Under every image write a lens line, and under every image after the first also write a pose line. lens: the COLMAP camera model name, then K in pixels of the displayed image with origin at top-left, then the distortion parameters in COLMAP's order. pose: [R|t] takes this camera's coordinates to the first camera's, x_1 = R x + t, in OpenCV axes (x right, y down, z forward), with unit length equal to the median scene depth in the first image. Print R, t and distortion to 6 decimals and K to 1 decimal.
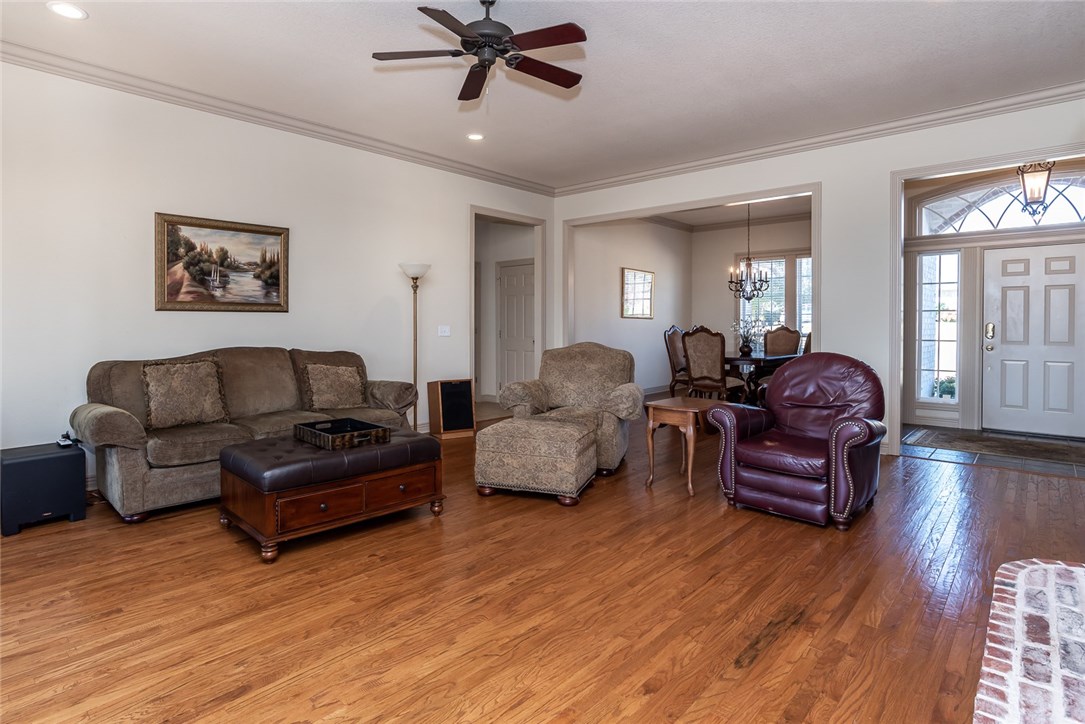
lens RADIAL K [[573.4, 0, 541.0], [0, 573.4, 341.4], [0, 0, 1]] dist [-0.029565, 0.001175]
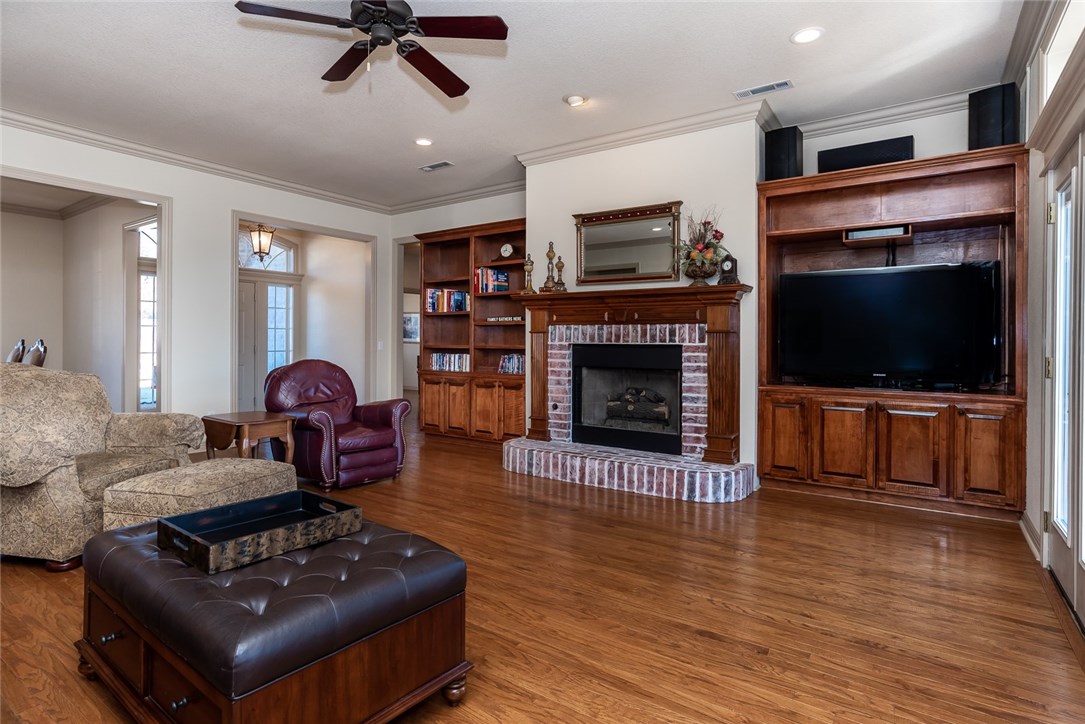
lens RADIAL K [[573.4, 0, 541.0], [0, 573.4, 341.4], [0, 0, 1]] dist [-0.029565, 0.001175]
pose [[-0.131100, -0.006720, 0.991346, -0.703567], [0.020554, 0.999744, 0.009495, -0.006458], [-0.991156, 0.021621, -0.130928, 0.624081]]
